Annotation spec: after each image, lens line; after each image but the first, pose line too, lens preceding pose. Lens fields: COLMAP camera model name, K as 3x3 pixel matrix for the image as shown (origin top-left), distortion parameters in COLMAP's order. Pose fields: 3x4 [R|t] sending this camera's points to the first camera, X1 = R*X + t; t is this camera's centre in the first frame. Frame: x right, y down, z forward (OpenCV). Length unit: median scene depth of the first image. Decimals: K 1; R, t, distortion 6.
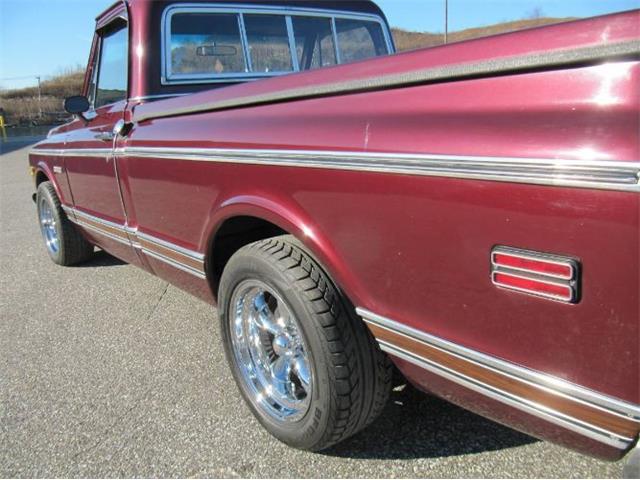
lens RADIAL K [[526.5, 0, 315.9], [0, 526.5, 241.2], [0, 0, 1]] dist [-0.038164, 0.014261]
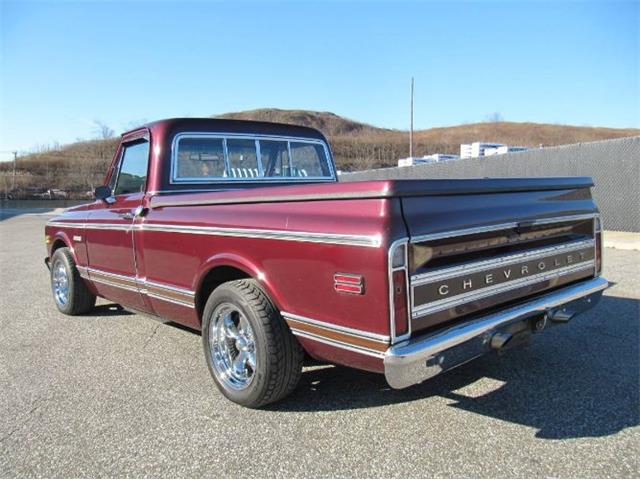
lens RADIAL K [[526.5, 0, 315.9], [0, 526.5, 241.2], [0, 0, 1]] dist [-0.038164, 0.014261]
pose [[0.997638, 0.038371, 0.056972, 0.046121], [-0.028756, 0.986553, -0.160892, 0.096443], [-0.062380, 0.158874, 0.985326, -0.502644]]
